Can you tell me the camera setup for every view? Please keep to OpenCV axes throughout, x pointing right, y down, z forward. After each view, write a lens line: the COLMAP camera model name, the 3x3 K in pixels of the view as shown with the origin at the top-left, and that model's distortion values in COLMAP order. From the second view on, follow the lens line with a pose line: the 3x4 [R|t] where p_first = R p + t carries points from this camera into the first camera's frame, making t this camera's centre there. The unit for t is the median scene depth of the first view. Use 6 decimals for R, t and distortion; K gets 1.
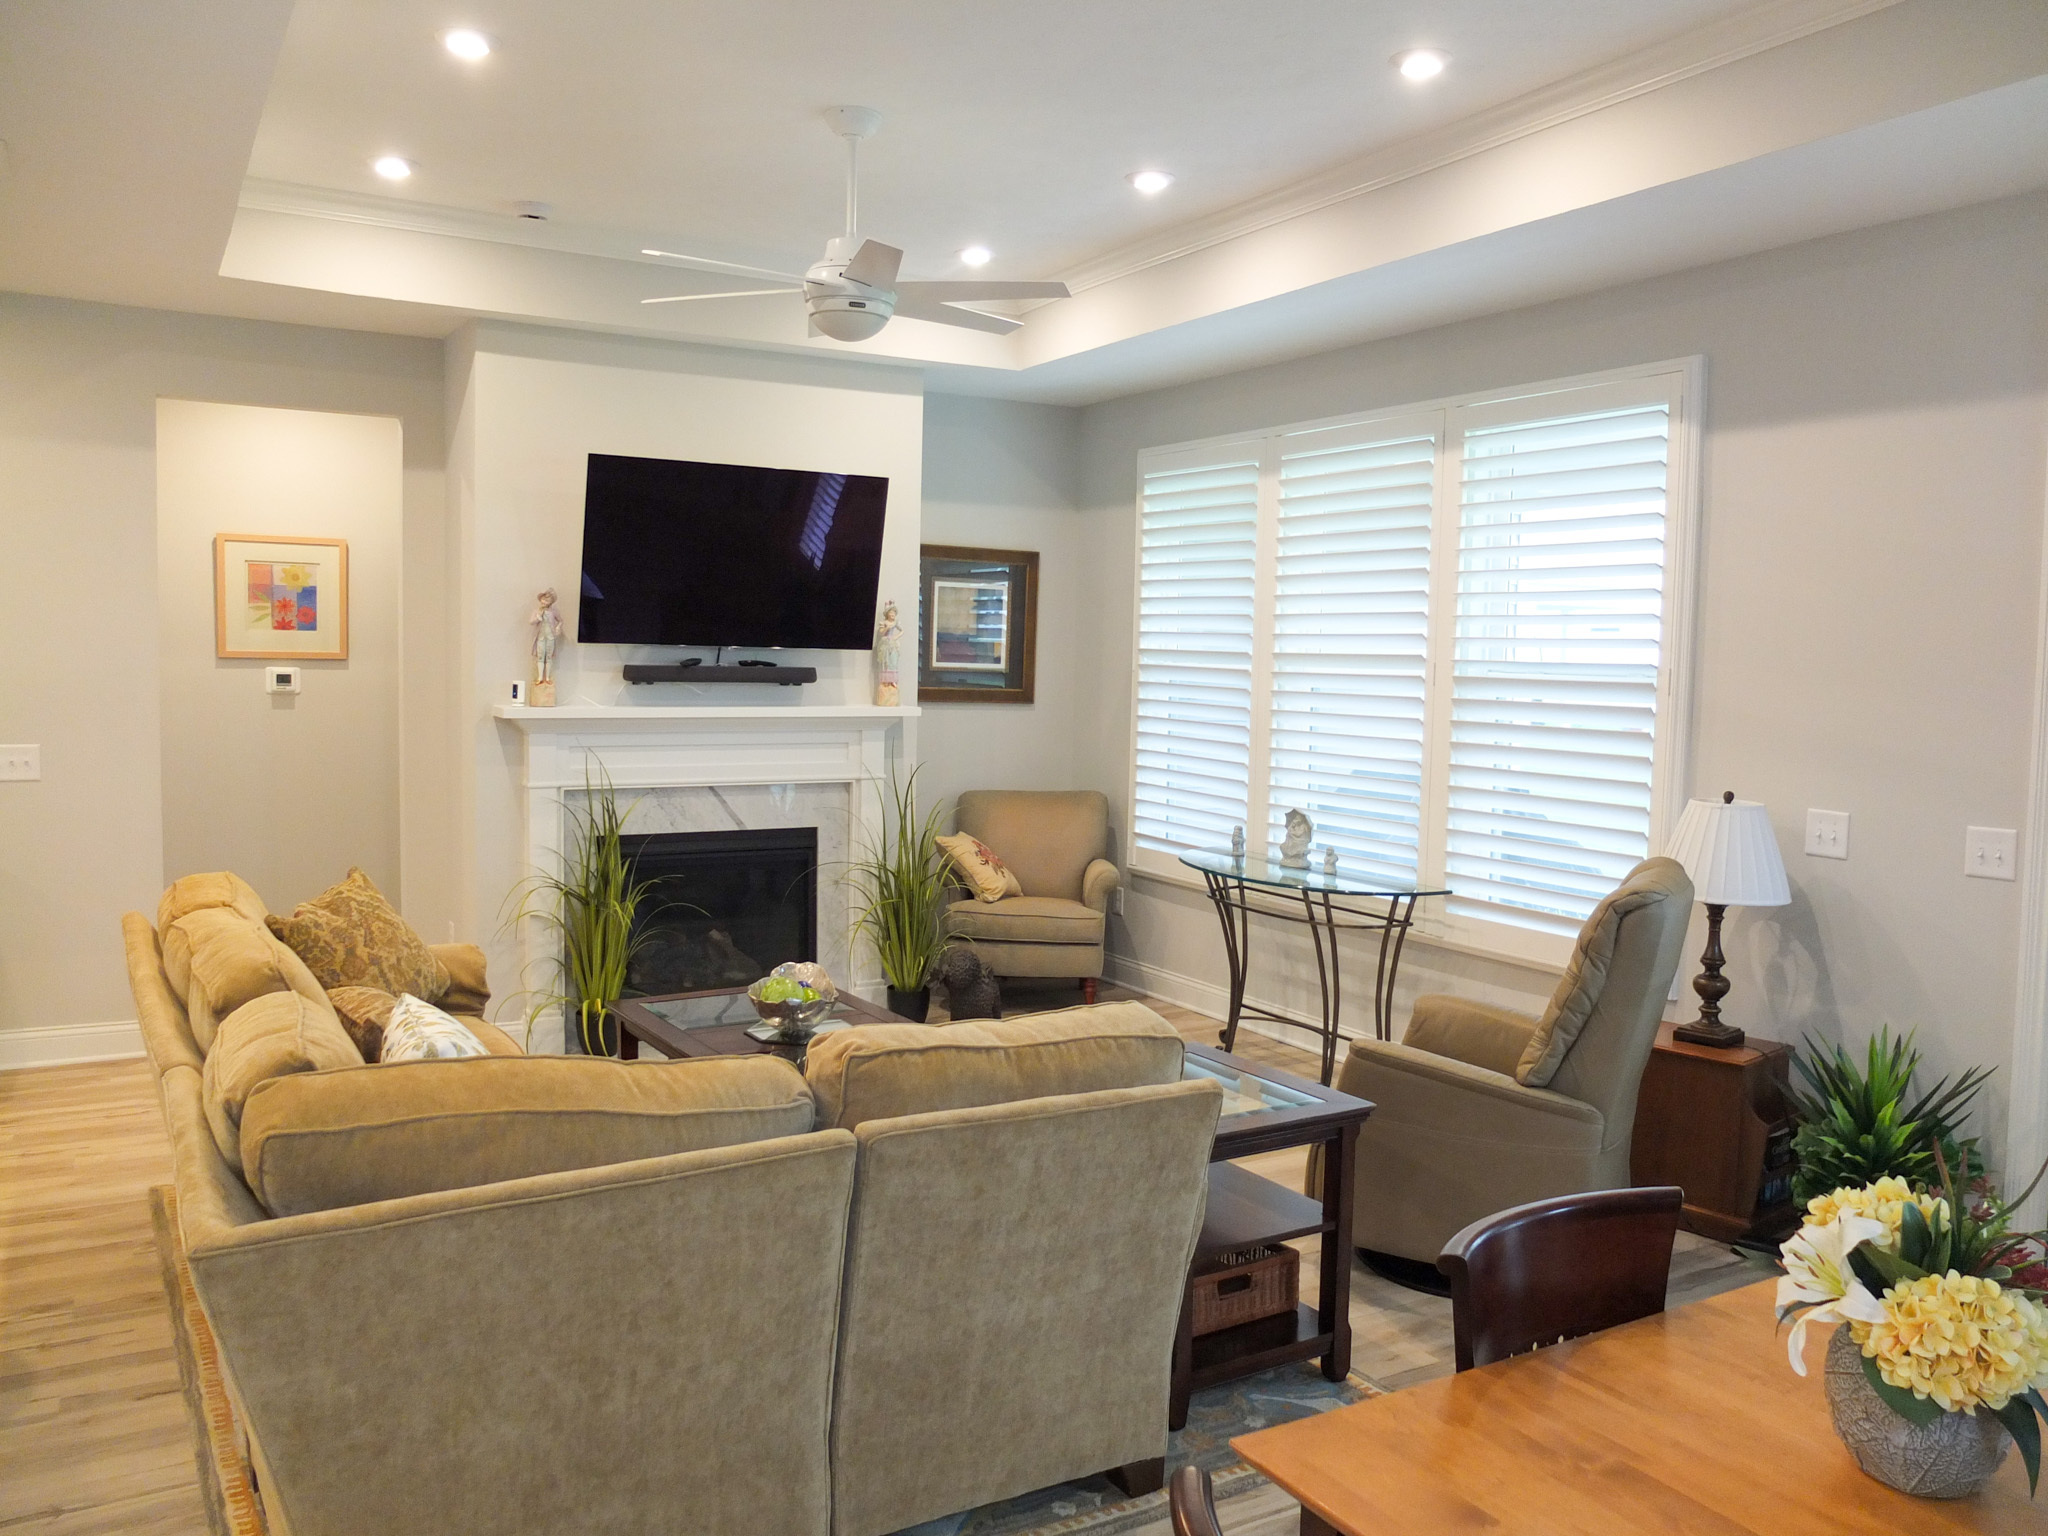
lens RADIAL K [[1606.5, 0, 1024.0], [0, 1606.5, 768.0], [0, 0, 1]] dist [-0.025904, 0.002277]
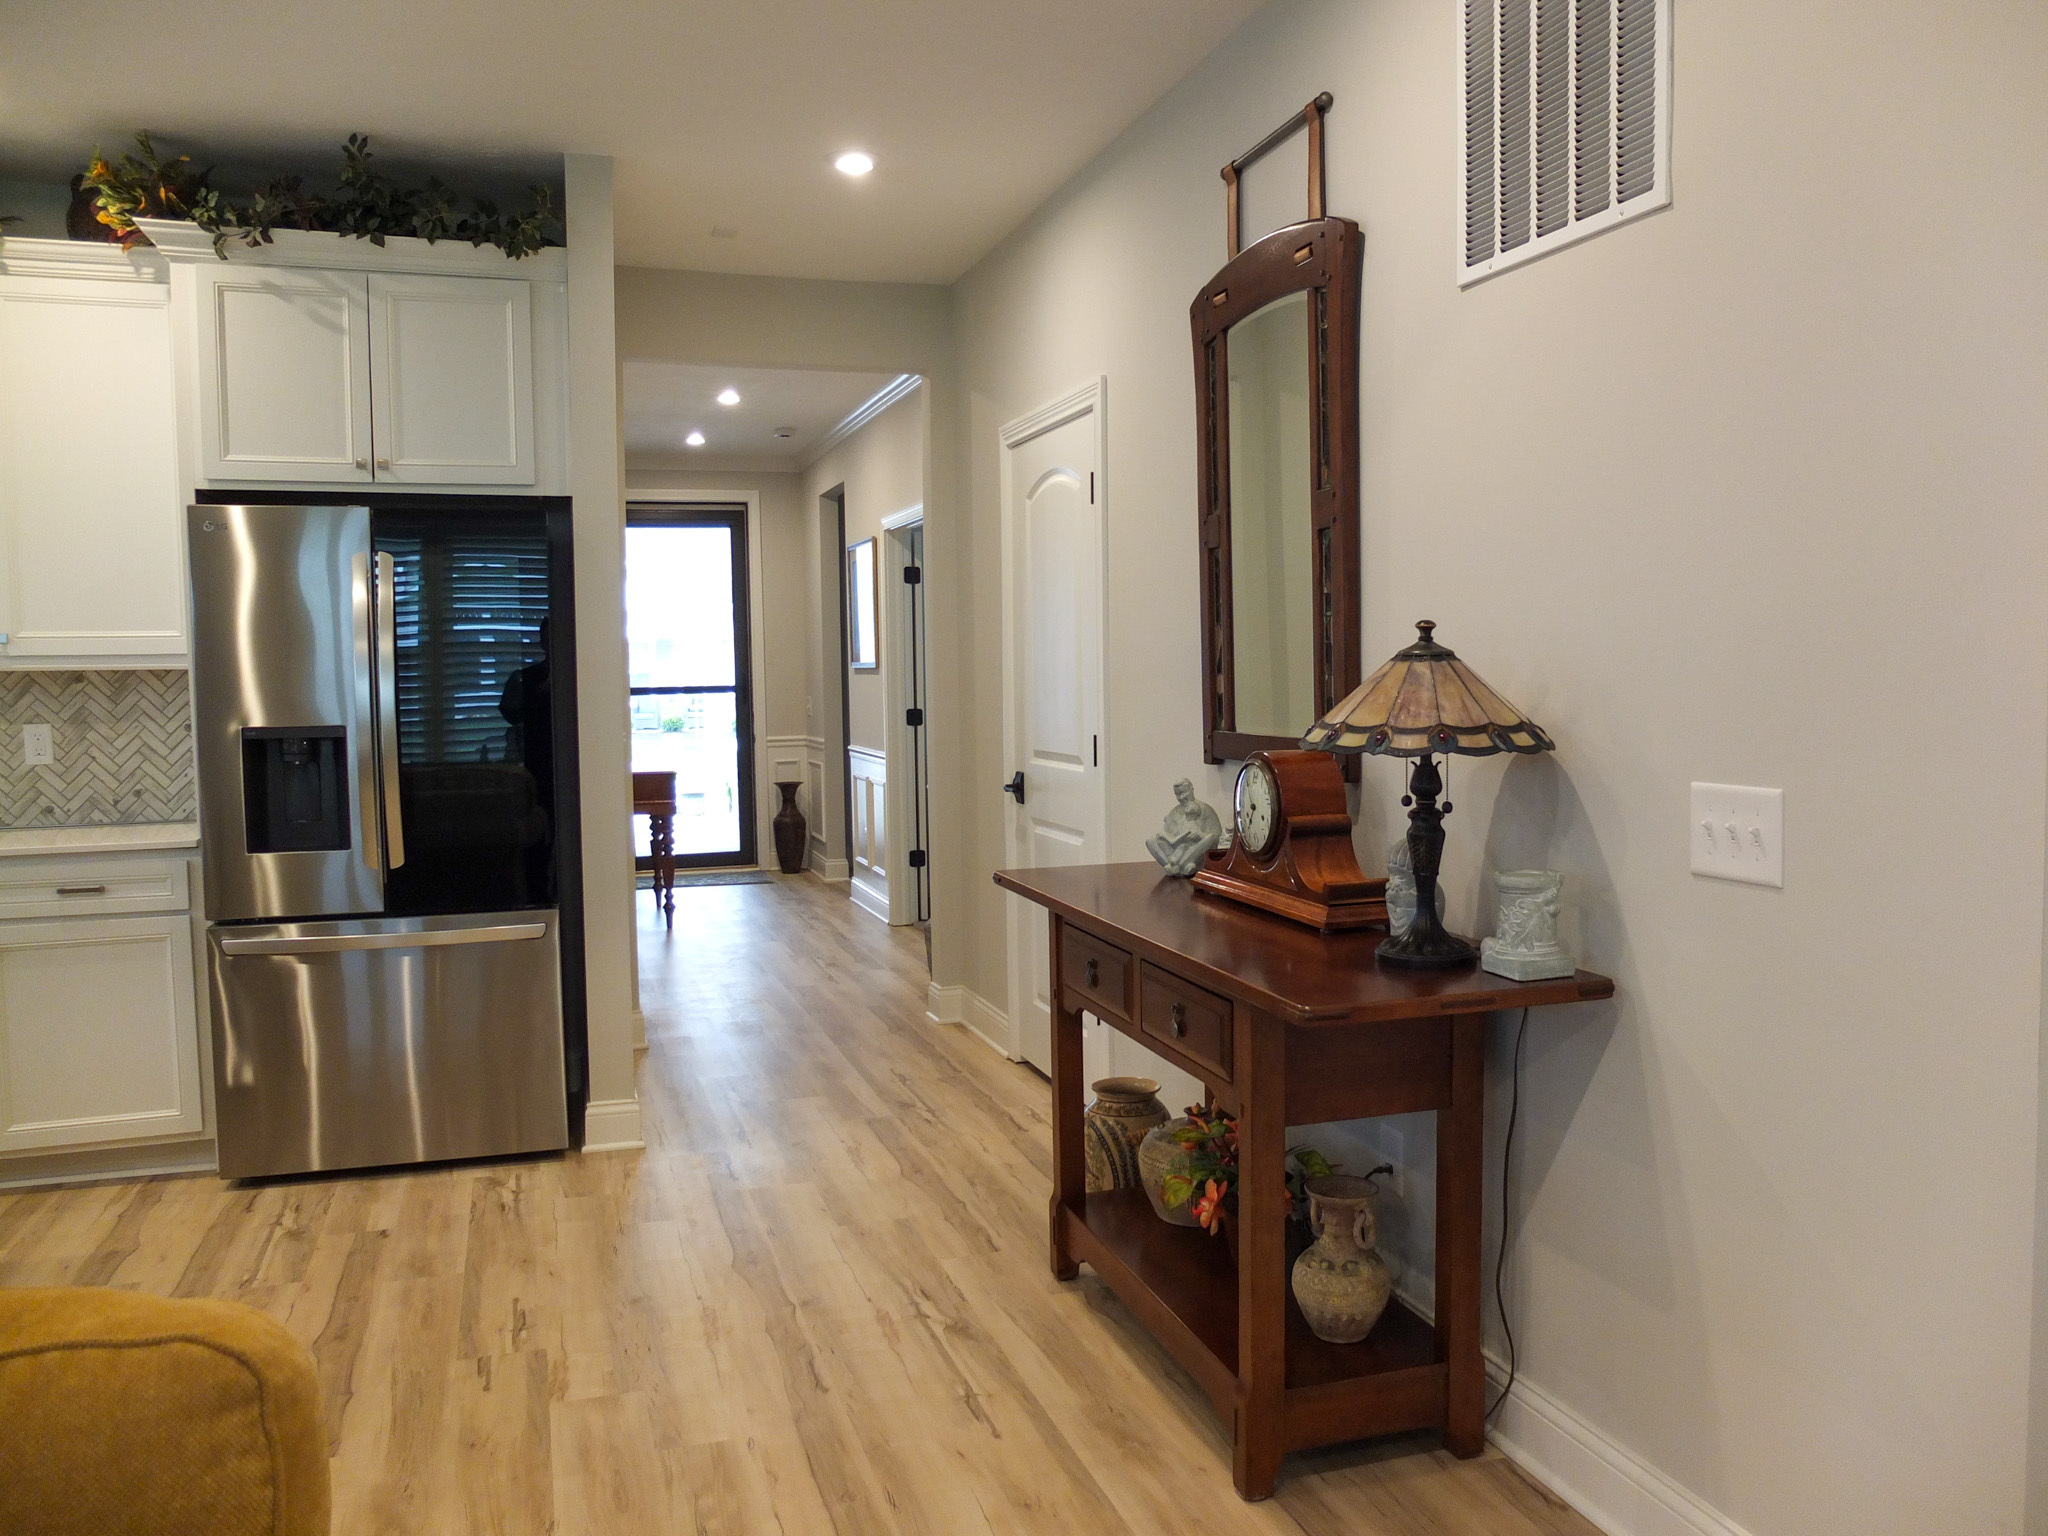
lens RADIAL K [[1591.2, 0, 1036.6], [0, 1591.2, 765.8], [0, 0, 1]] dist [-0.055510, 0.061350]
pose [[-0.221853, 0.041429, -0.974200, -0.208318], [-0.055633, 0.996932, 0.055065, -0.027701], [0.973492, 0.066413, -0.218867, 0.827046]]
